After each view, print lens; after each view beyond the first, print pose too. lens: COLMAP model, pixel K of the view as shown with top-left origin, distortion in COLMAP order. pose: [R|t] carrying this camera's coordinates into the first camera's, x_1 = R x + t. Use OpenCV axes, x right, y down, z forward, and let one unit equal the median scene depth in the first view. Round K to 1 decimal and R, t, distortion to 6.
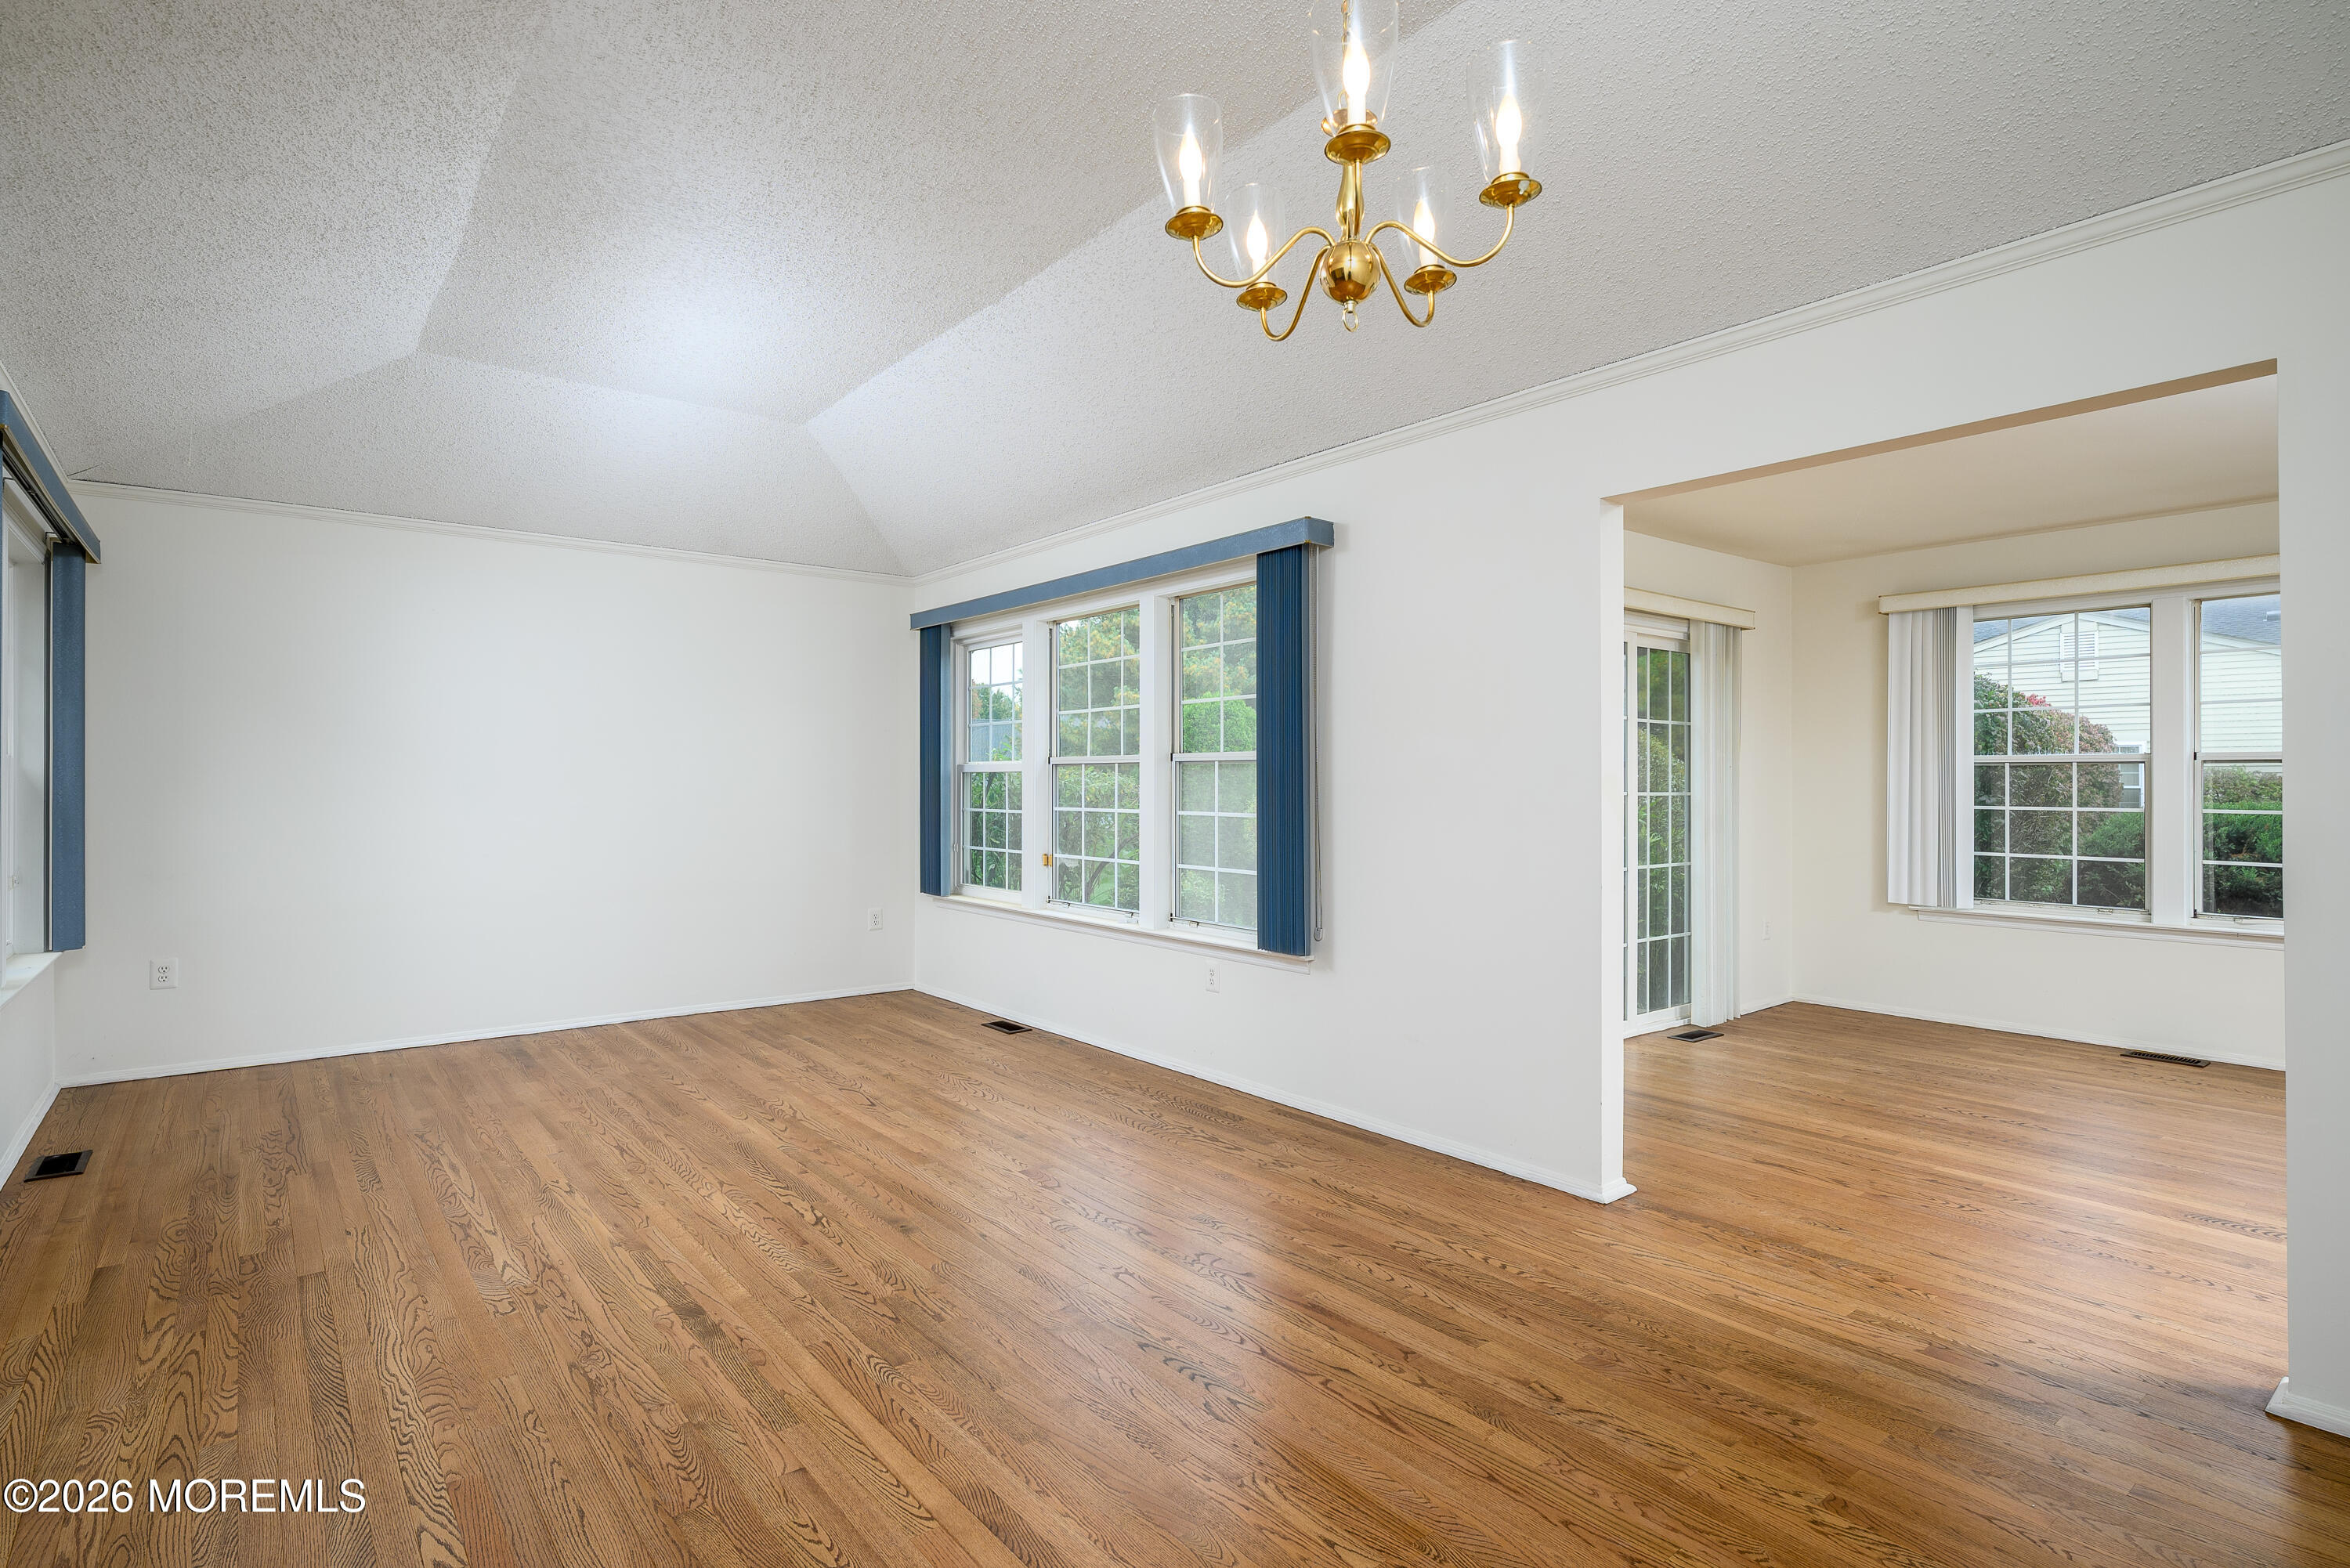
lens RADIAL K [[1192.0, 0, 1175.0], [0, 1192.0, 784.0], [0, 0, 1]] dist [-0.001219, -0.000874]
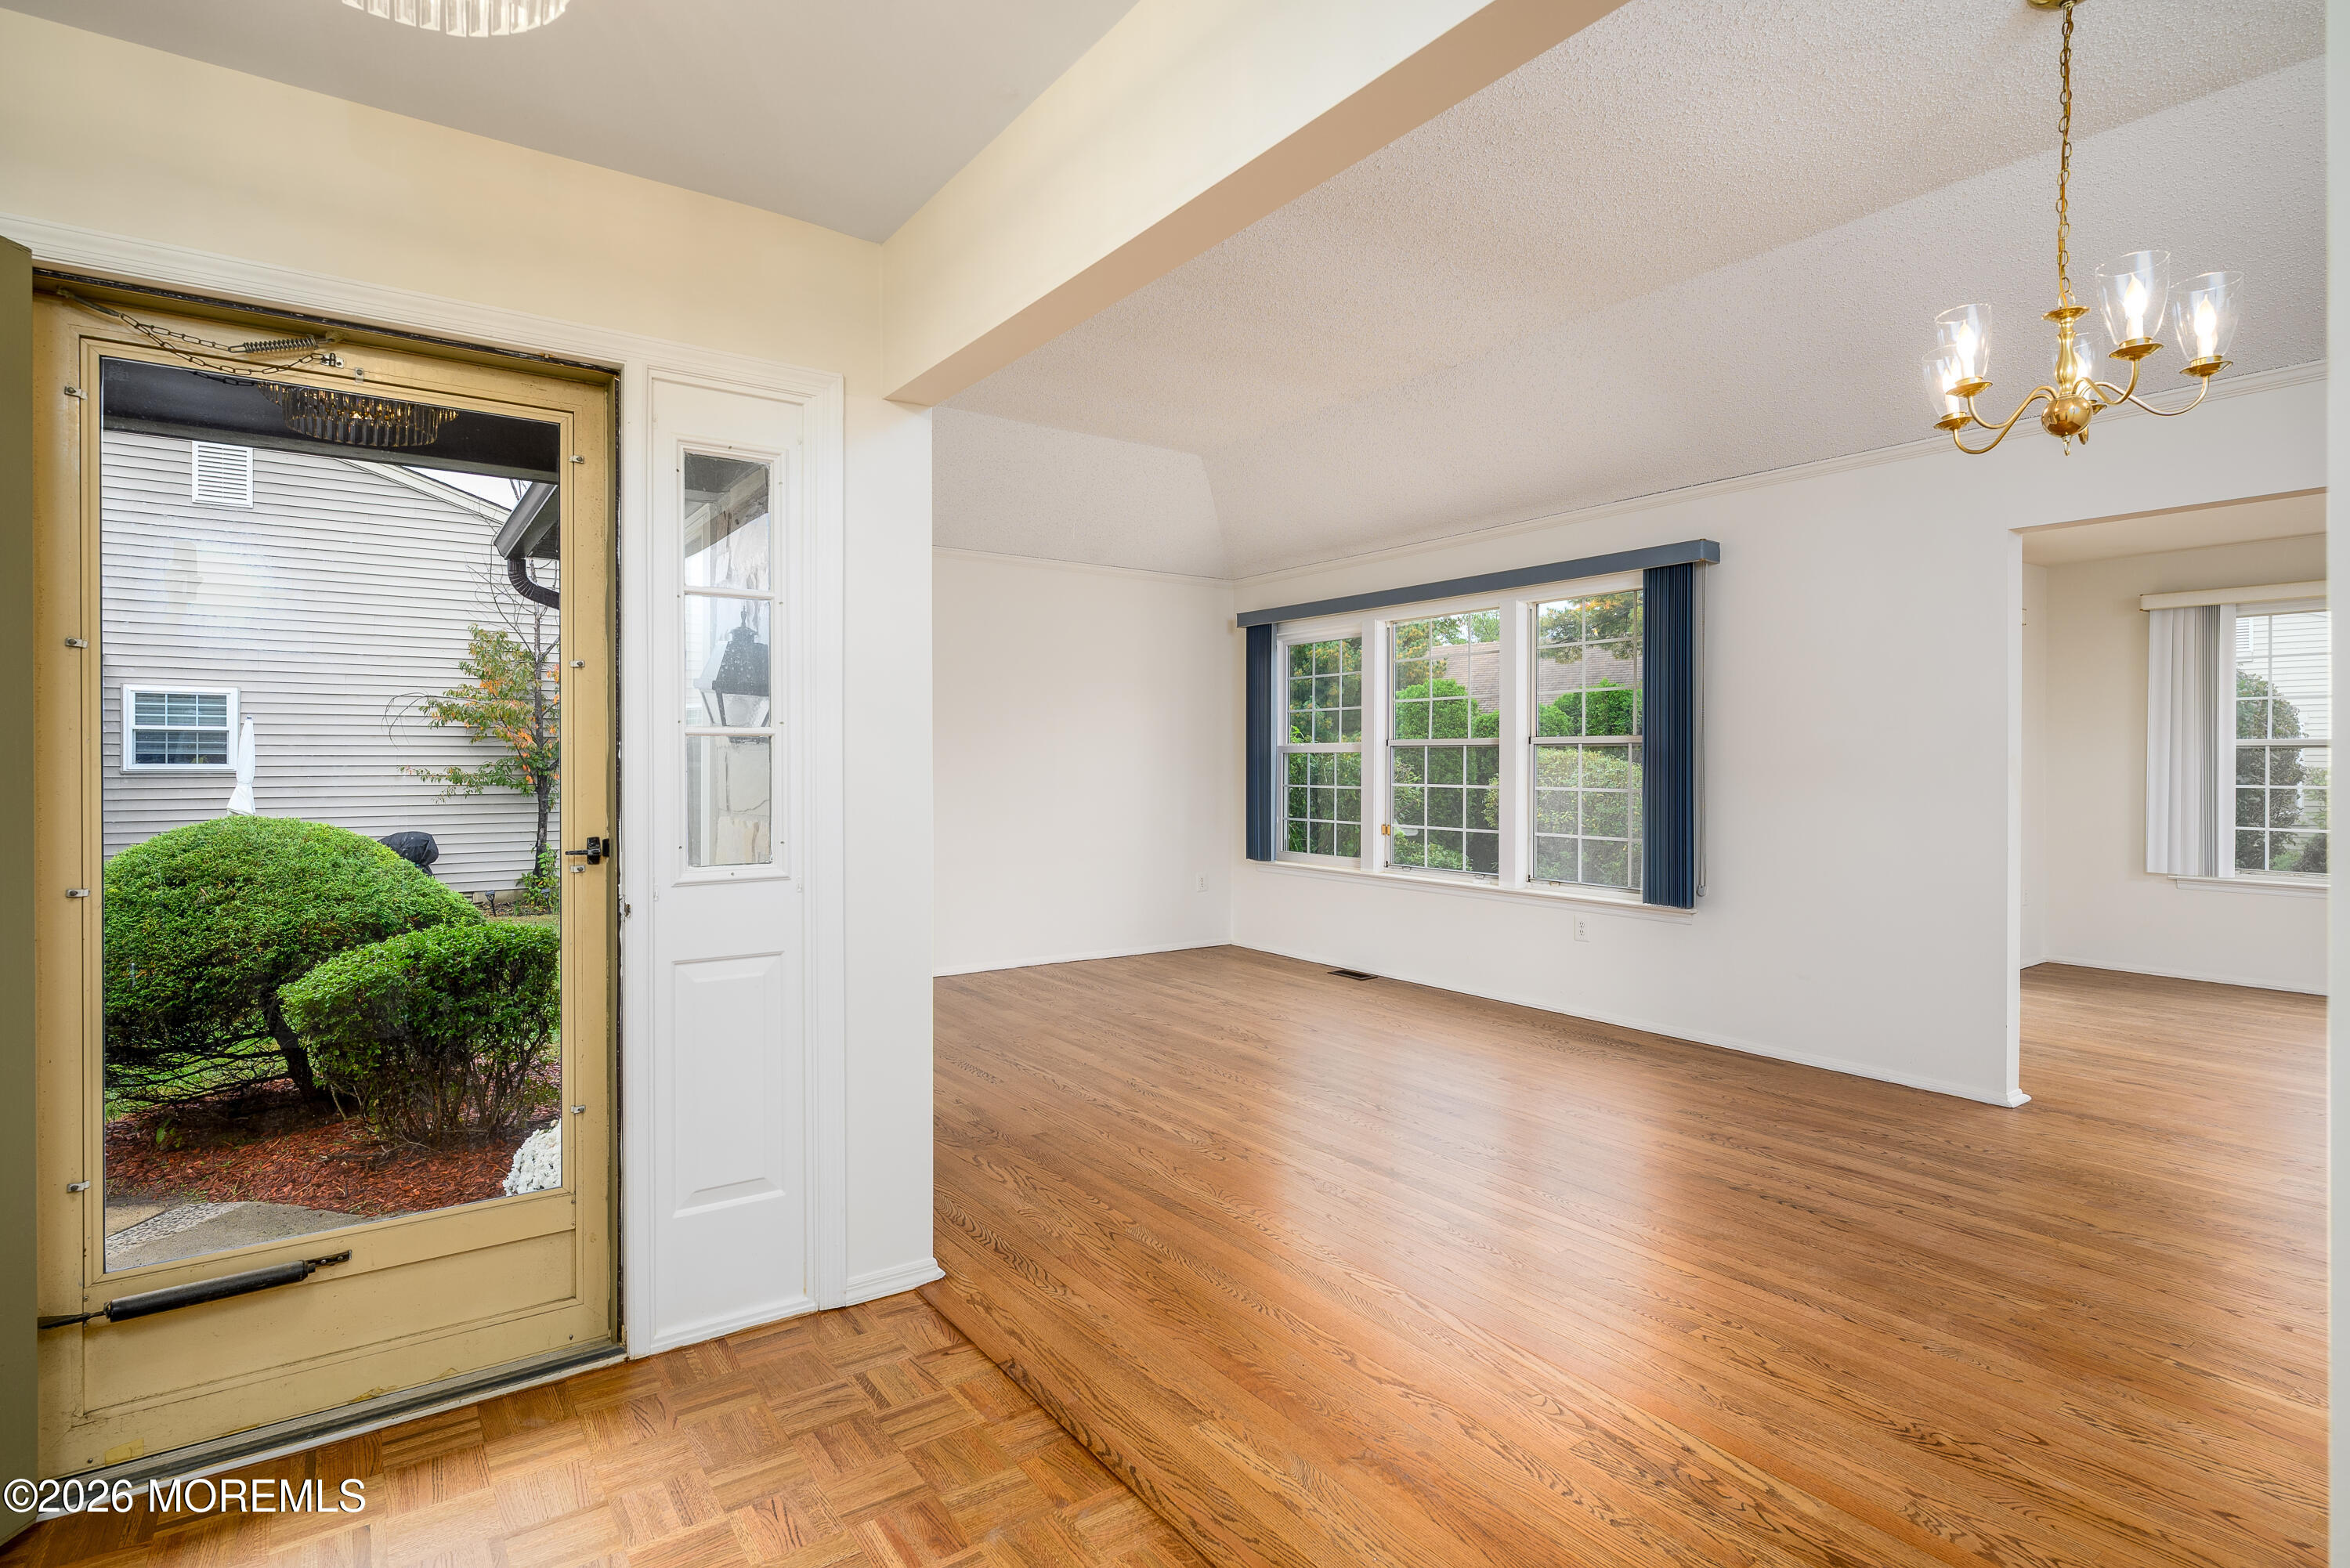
lens RADIAL K [[1183.1, 0, 1175.0], [0, 1183.1, 784.0], [0, 0, 1]] dist [-0.000987, -0.000581]
pose [[0.998510, 0.003503, -0.054452, -0.346622], [-0.002527, 0.999835, 0.017981, -0.000735], [0.054506, -0.017817, 0.998354, -0.204699]]
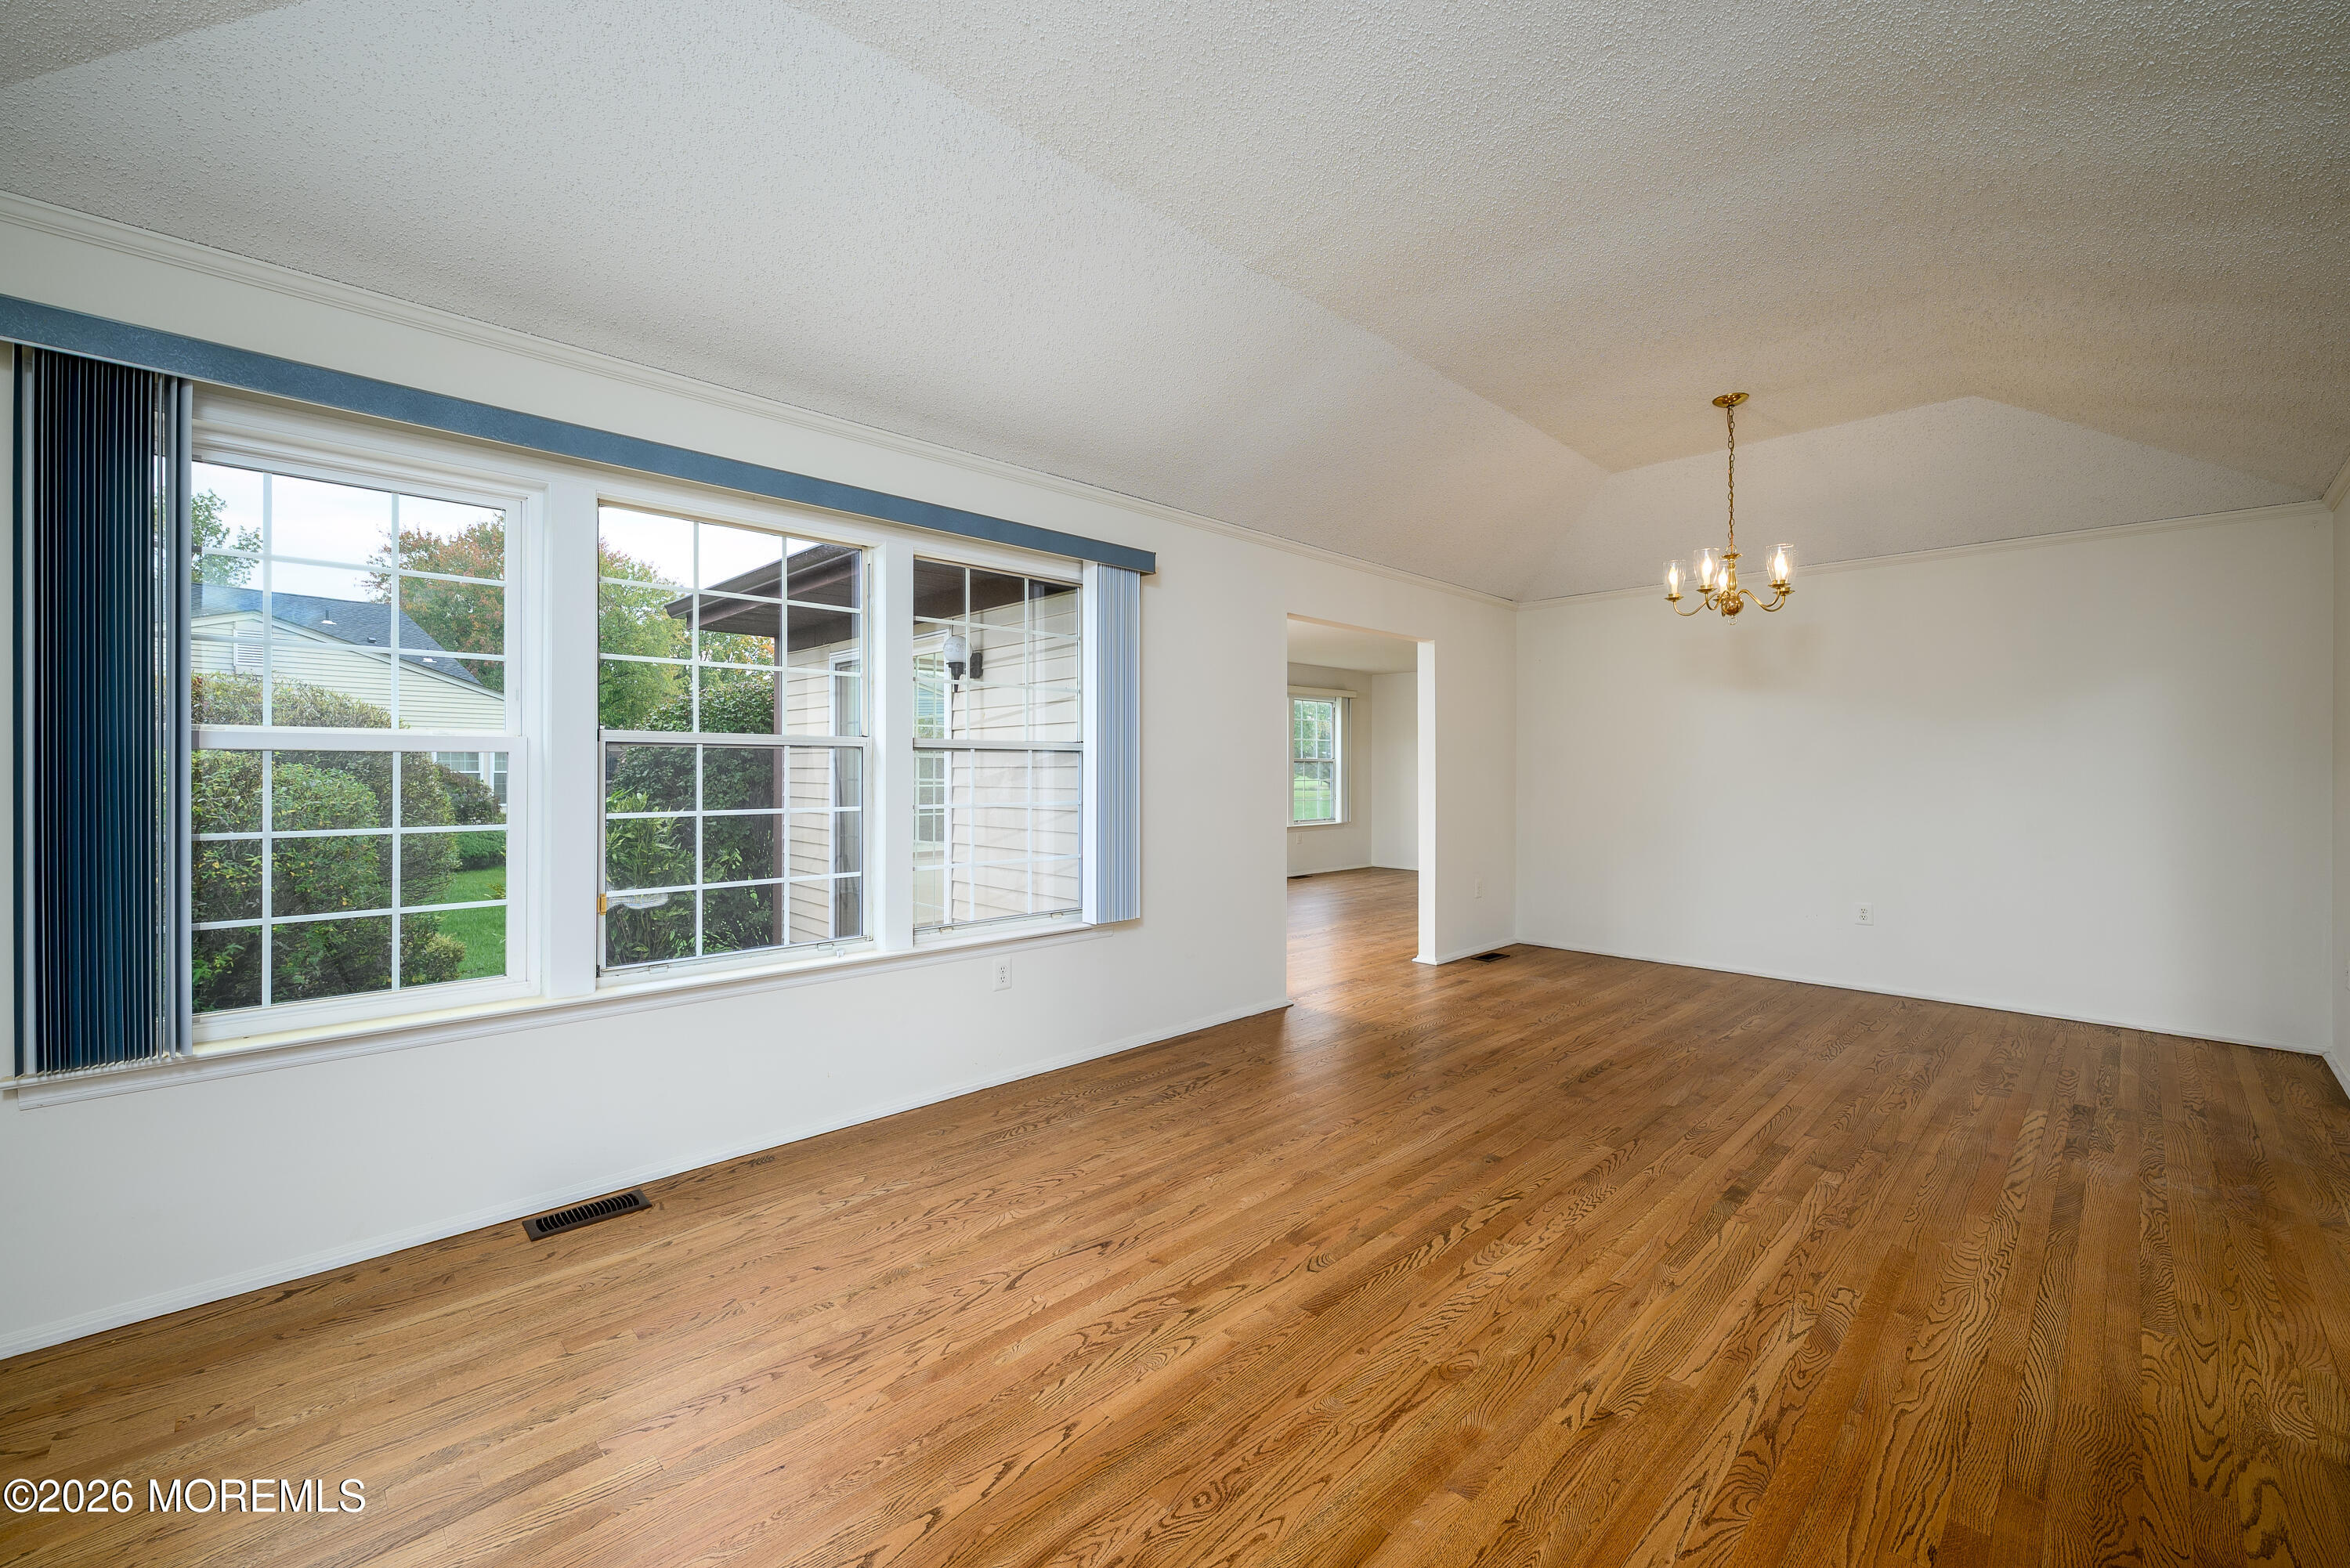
lens RADIAL K [[940.6, 0, 1175.0], [0, 940.6, 784.0], [0, 0, 1]] dist [-0.002212, -0.000298]
pose [[-0.111692, -0.013274, 0.993654, -0.828082], [-0.000416, 0.999911, 0.013311, -0.002600], [-0.993743, 0.001073, -0.111688, 1.065529]]
